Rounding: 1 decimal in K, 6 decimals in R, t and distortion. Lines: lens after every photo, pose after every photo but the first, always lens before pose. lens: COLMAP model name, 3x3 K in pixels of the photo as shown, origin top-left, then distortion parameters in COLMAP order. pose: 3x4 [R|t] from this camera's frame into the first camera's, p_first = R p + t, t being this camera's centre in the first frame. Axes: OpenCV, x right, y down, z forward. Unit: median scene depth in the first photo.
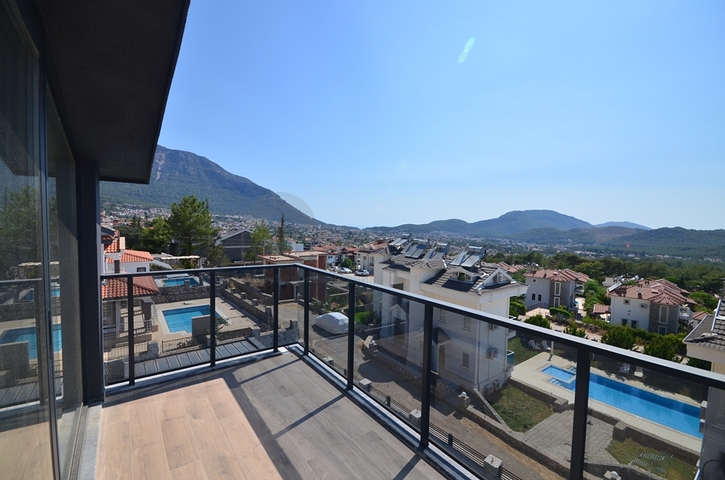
lens RADIAL K [[318.2, 0, 359.3], [0, 318.2, 242.2], [0, 0, 1]] dist [0.002939, -0.007940]
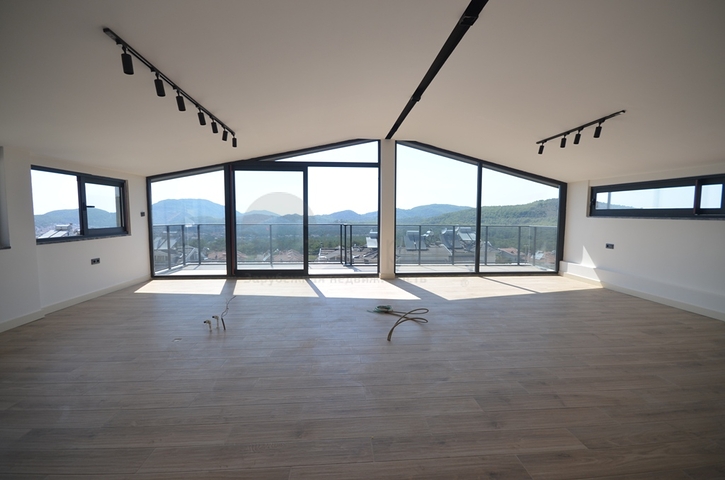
lens RADIAL K [[318.2, 0, 362.0], [0, 318.2, 242.9], [0, 0, 1]] dist [0.002939, -0.007940]
pose [[0.545803, -0.088487, 0.833228, -0.141509], [0.057506, 0.996019, 0.068106, 0.009014], [-0.835938, 0.010743, 0.548719, -0.144968]]
